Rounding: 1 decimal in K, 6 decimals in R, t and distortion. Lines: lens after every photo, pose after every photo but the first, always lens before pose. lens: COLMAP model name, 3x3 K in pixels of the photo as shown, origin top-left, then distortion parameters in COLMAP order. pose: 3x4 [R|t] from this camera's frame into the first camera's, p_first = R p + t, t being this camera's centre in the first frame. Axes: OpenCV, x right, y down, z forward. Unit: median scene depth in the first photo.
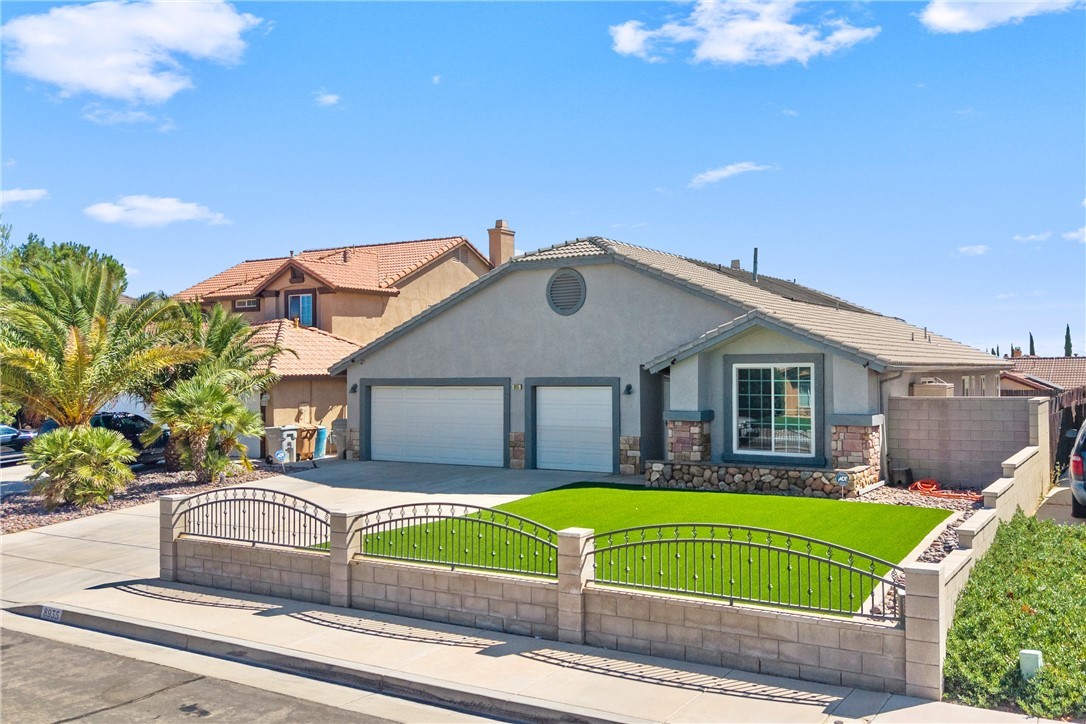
lens RADIAL K [[1001.0, 0, 504.0], [0, 1001.0, 378.9], [0, 0, 1]] dist [0.033633, -0.061683]
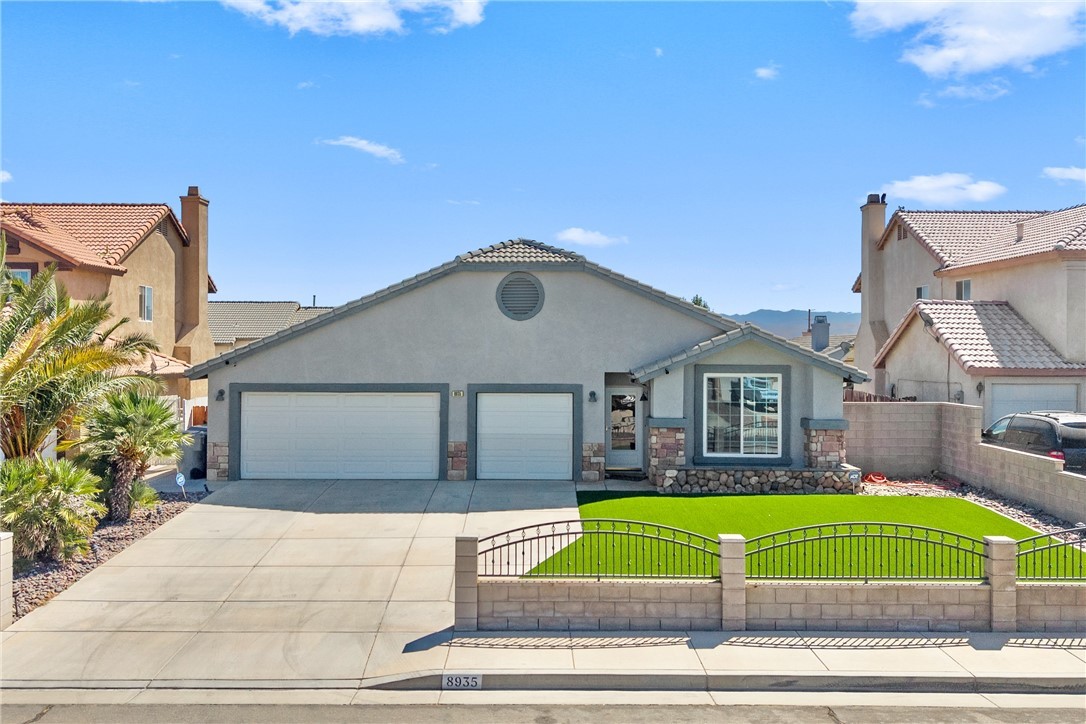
lens RADIAL K [[1108.4, 0, 543.0], [0, 1108.4, 362.0], [0, 0, 1]] dist [0.031644, -0.034866]
pose [[0.849293, 0.003824, 0.527907, -0.546396], [-0.005942, 0.999980, 0.002316, -0.028746], [-0.527888, -0.005104, 0.849299, 0.083017]]
